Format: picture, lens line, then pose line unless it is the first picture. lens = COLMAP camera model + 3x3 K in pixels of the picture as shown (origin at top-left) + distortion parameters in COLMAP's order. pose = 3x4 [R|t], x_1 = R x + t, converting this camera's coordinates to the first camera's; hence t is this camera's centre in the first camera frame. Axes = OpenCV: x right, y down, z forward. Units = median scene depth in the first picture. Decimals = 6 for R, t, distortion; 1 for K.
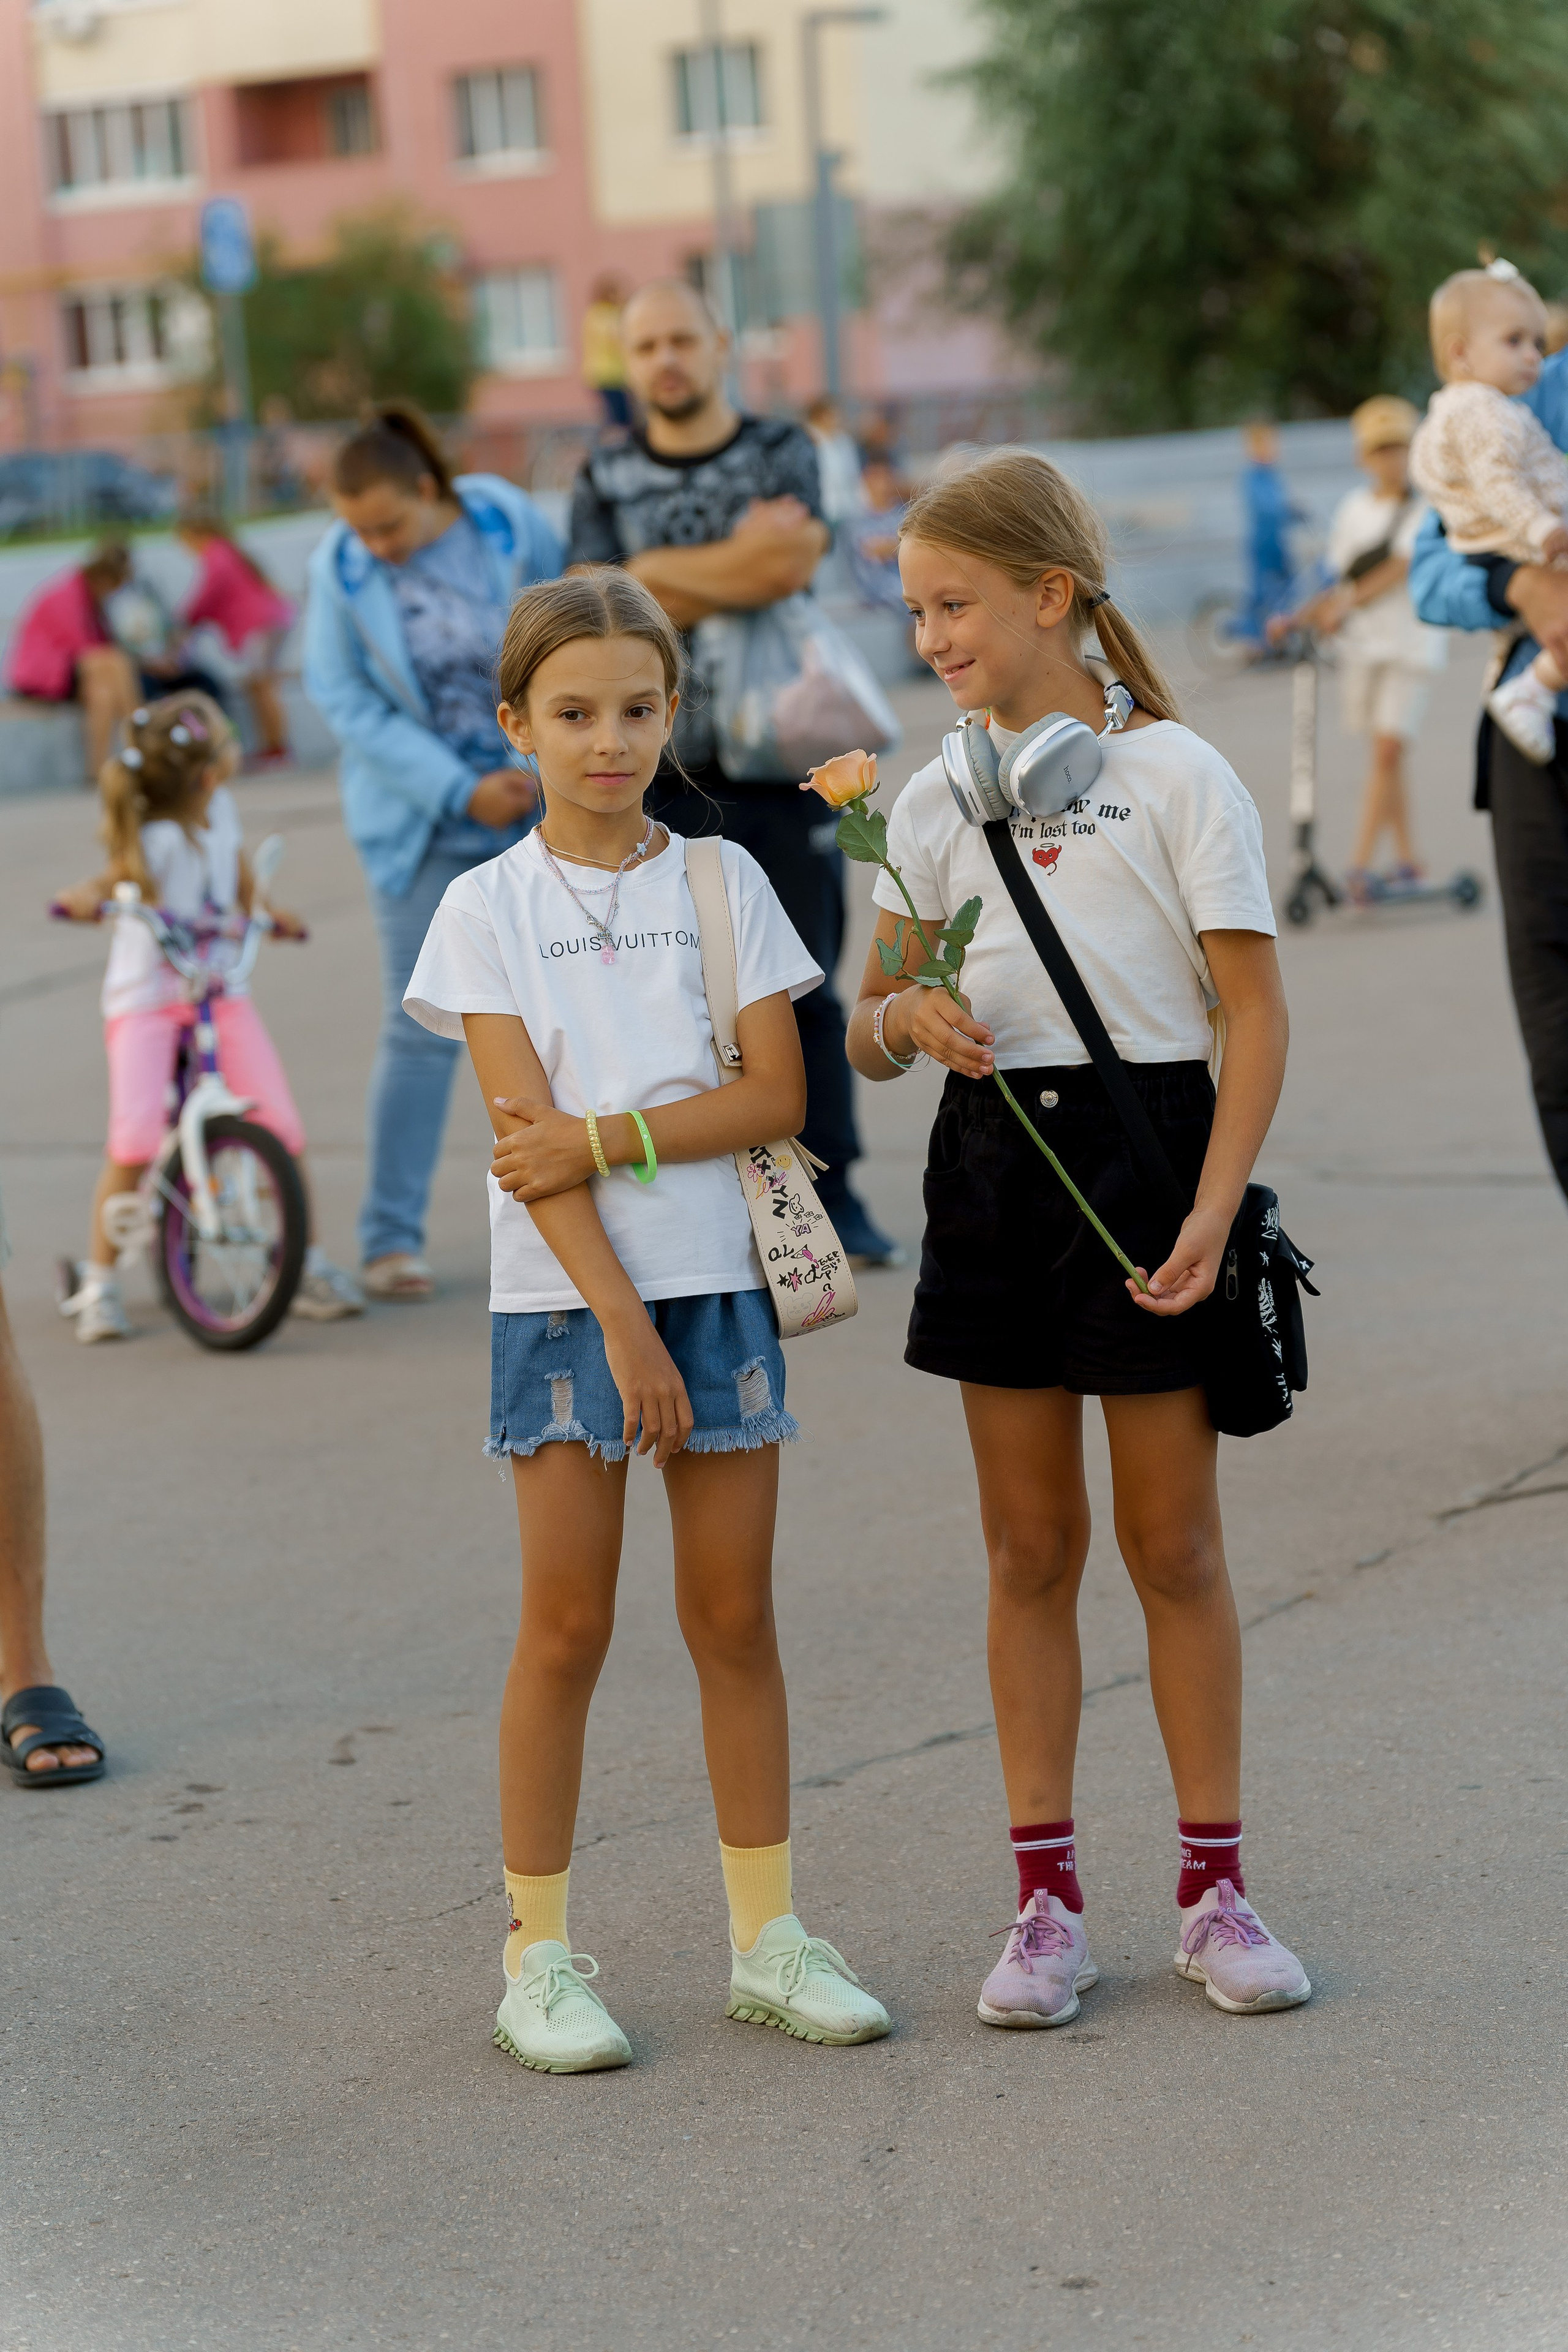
lens RADIAL K [[6604.4, 0, 784.0], [0, 6604.4, 1176.0], [0, 0, 1]] dist [0.038370, -0.023214]
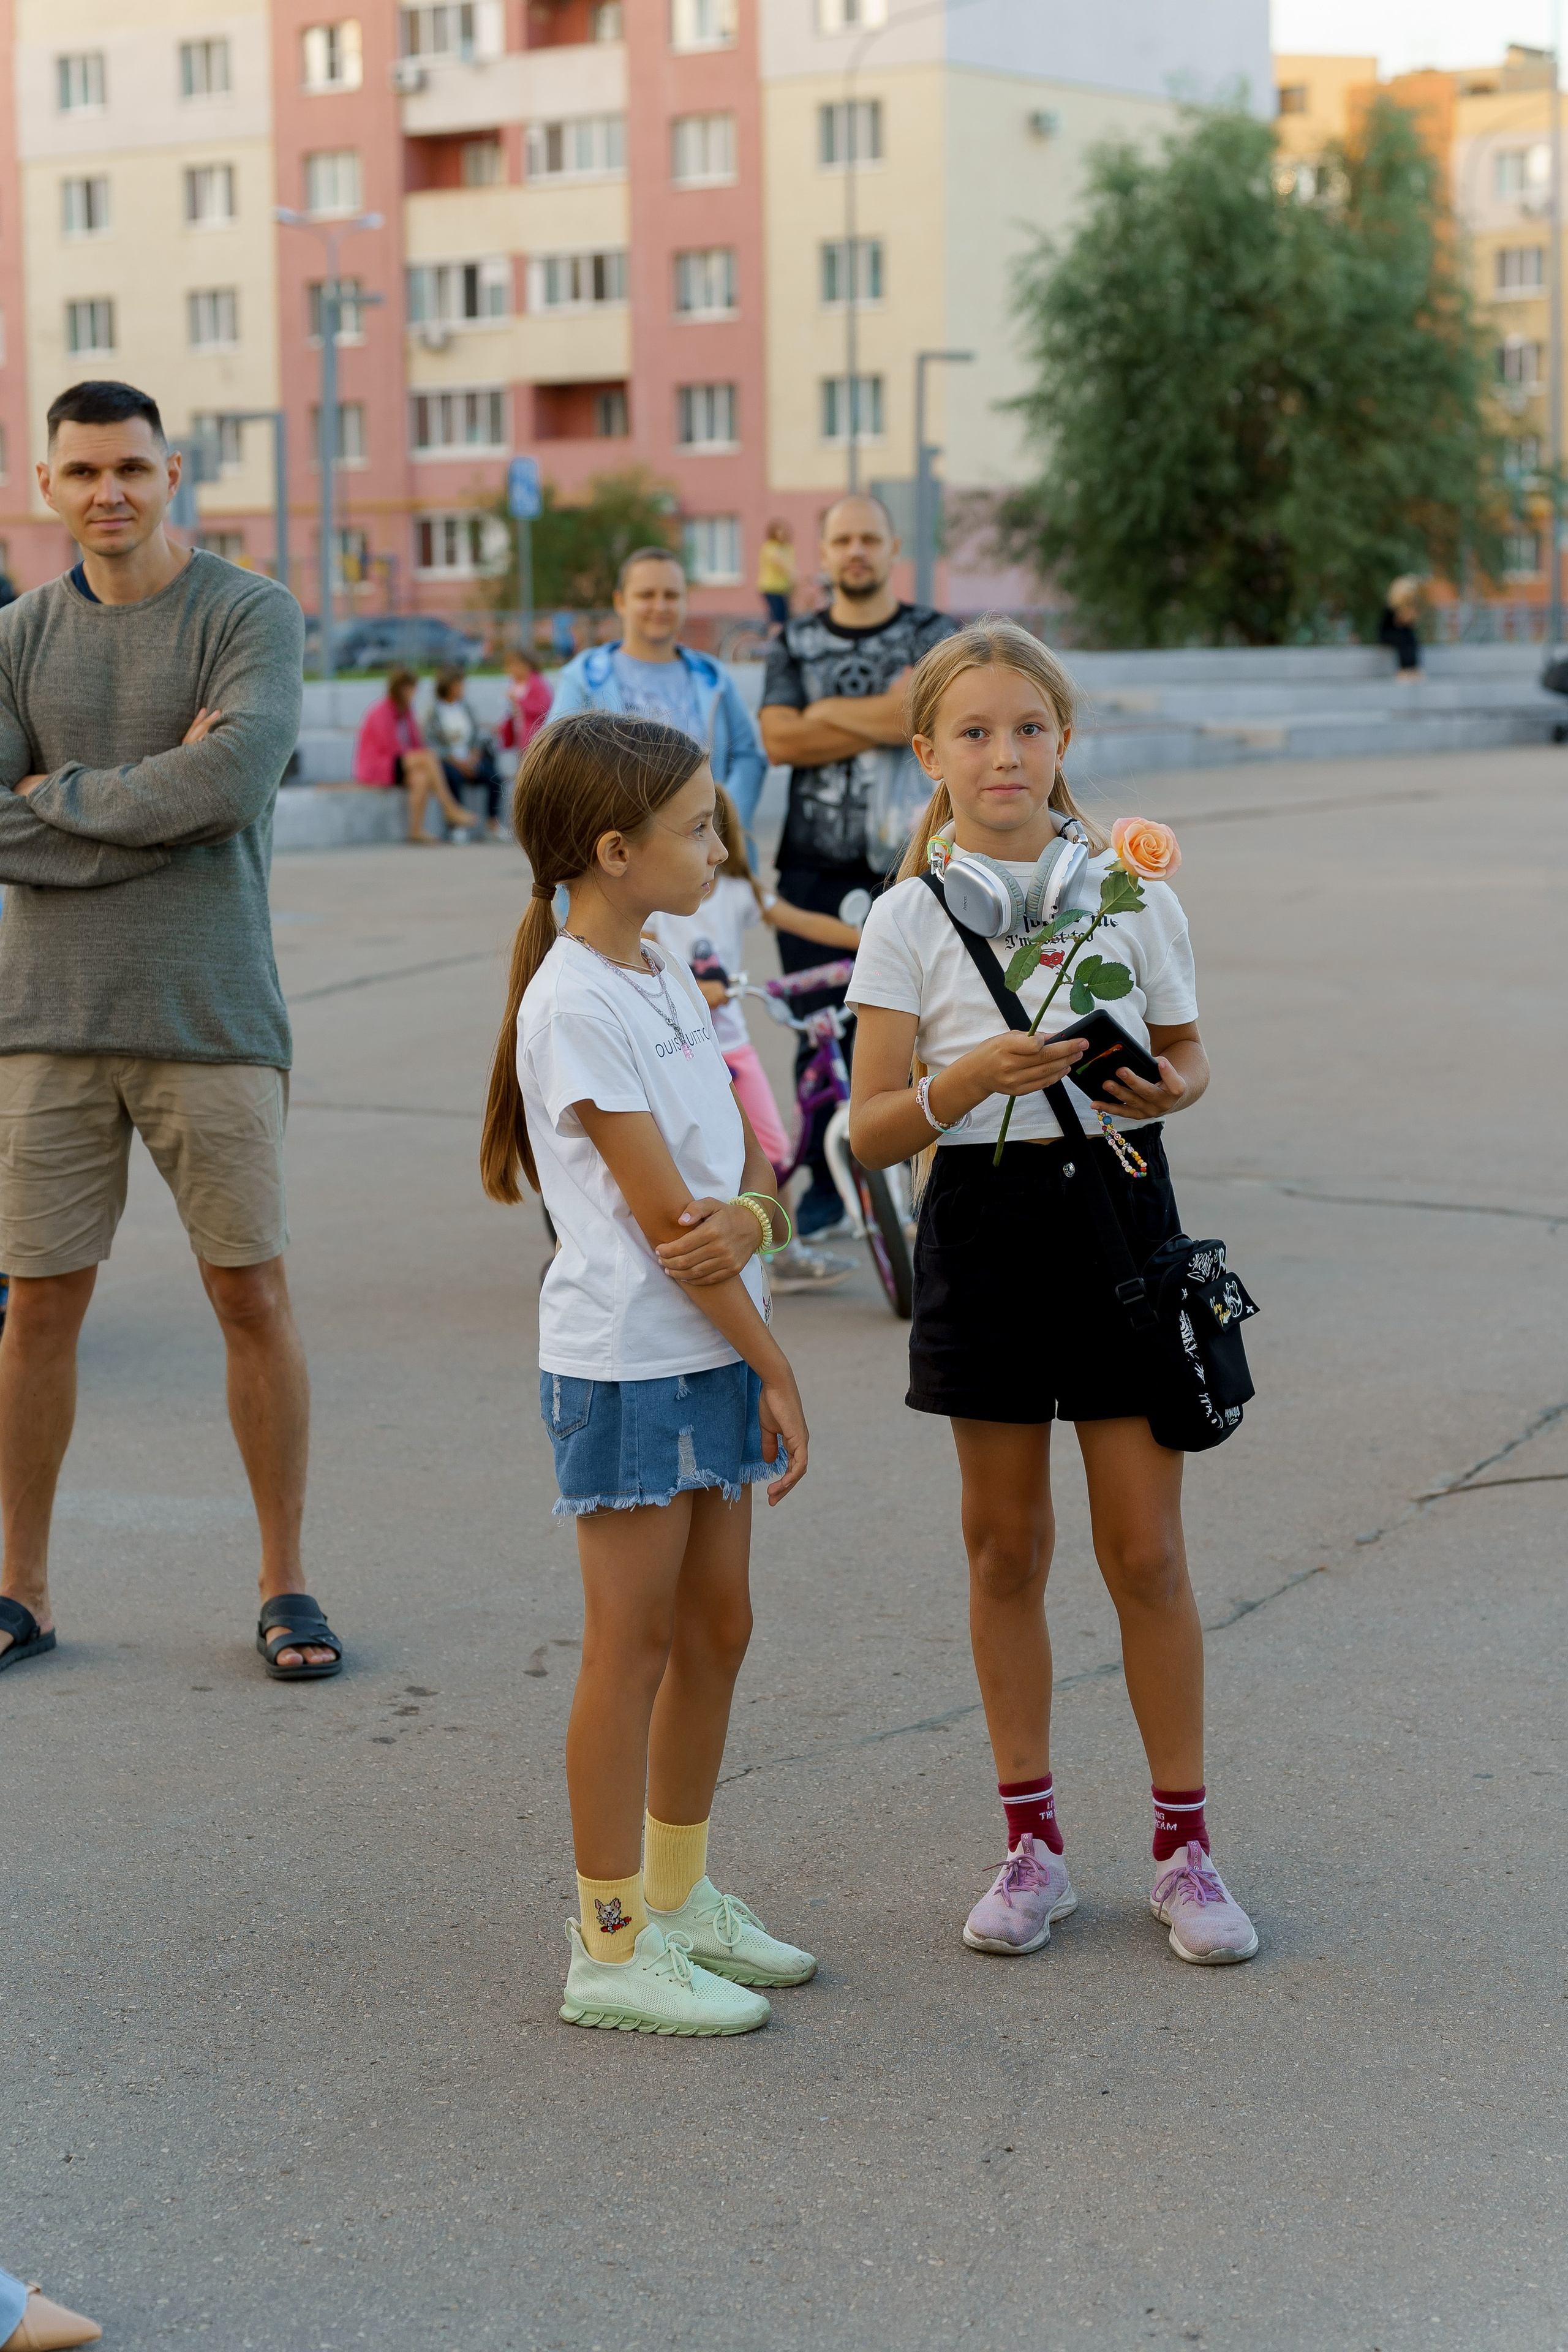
lens RADIAL K [[4262.1, 0, 784.0], [0, 4262.1, 1176.0], [0, 0, 1]] dist [0.021376, -0.169006]
pose [[0.998025, 0.061255, -0.013938, -0.016015], [-0.061047, 0.998024, 0.014883, -0.017267], [0.014822, -0.014003, 0.999792, 0.218376]]
